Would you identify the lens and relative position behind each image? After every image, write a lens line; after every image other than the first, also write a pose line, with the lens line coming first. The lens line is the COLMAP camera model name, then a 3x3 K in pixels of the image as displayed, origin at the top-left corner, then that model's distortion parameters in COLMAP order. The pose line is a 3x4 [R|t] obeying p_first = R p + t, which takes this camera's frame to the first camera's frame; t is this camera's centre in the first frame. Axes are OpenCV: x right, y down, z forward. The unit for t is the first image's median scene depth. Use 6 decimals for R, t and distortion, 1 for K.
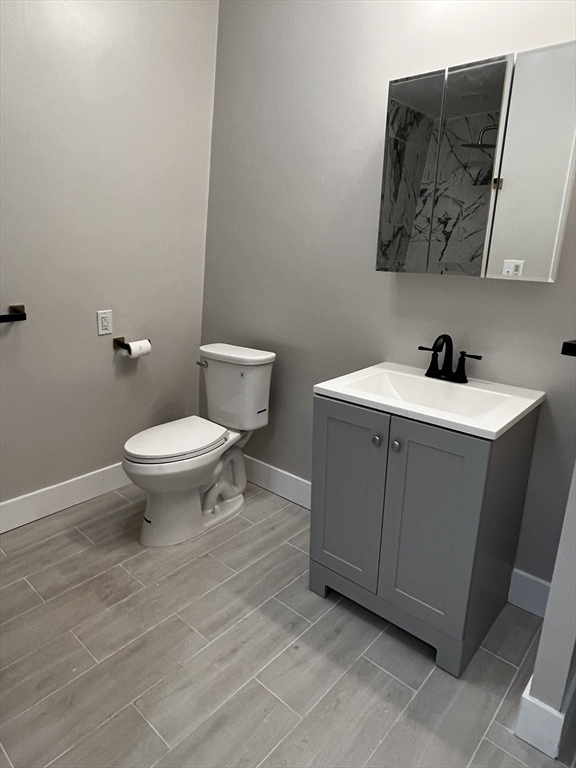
lens RADIAL K [[480.2, 0, 288.5], [0, 480.2, 383.5], [0, 0, 1]] dist [-0.002010, 0.003504]
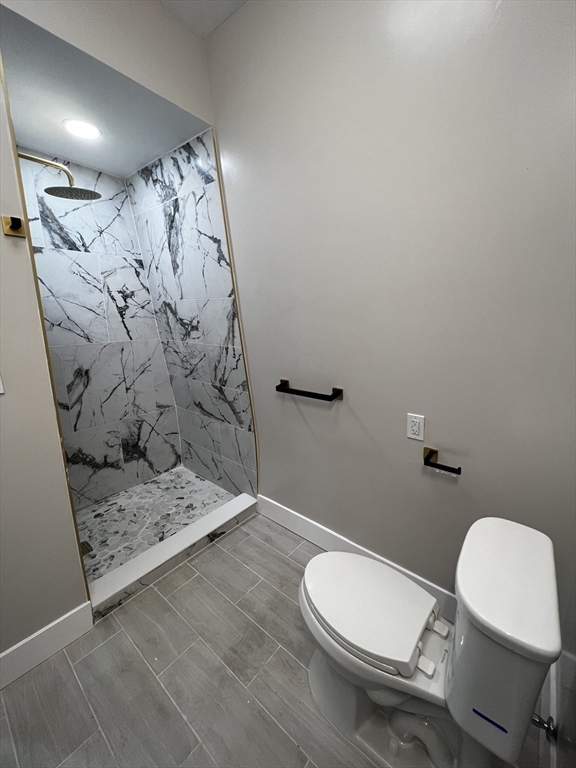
lens RADIAL K [[308.8, 0, 289.5], [0, 308.8, 385.7], [0, 0, 1]] dist [0.000786, 0.000643]
pose [[0.049811, 0.207188, -0.977032, 0.181984], [-0.290214, 0.939040, 0.184336, -0.277384], [0.955665, 0.274367, 0.106903, 0.804129]]
